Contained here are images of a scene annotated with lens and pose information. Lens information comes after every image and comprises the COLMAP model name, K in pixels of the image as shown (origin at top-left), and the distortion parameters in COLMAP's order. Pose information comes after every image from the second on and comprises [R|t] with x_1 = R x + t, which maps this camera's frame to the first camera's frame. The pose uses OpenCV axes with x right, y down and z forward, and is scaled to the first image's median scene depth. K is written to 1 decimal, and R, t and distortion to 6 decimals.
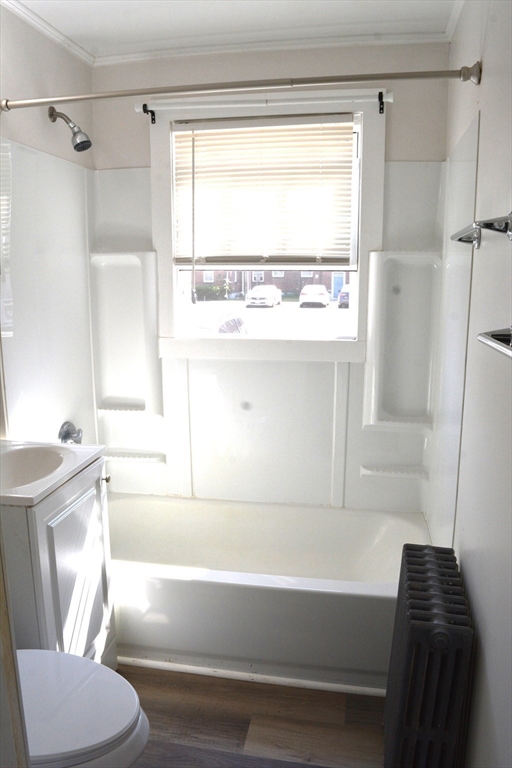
lens RADIAL K [[617.3, 0, 256.0], [0, 617.3, 384.0], [0, 0, 1]] dist [-0.076557, -0.002274]
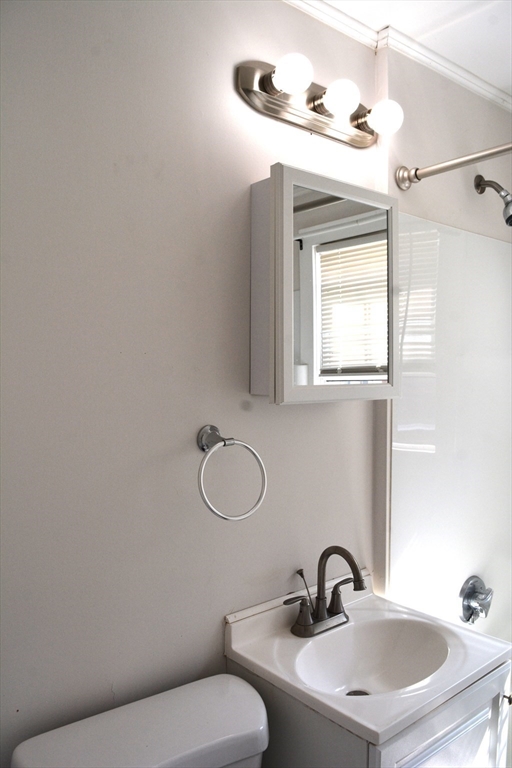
lens RADIAL K [[617.3, 0, 256.0], [0, 617.3, 384.0], [0, 0, 1]] dist [-0.076557, -0.002274]
pose [[0.764102, 0.020424, -0.644773, -0.039736], [-0.117501, 0.987185, -0.107976, -0.062364], [0.634305, 0.158267, 0.756710, 0.242487]]
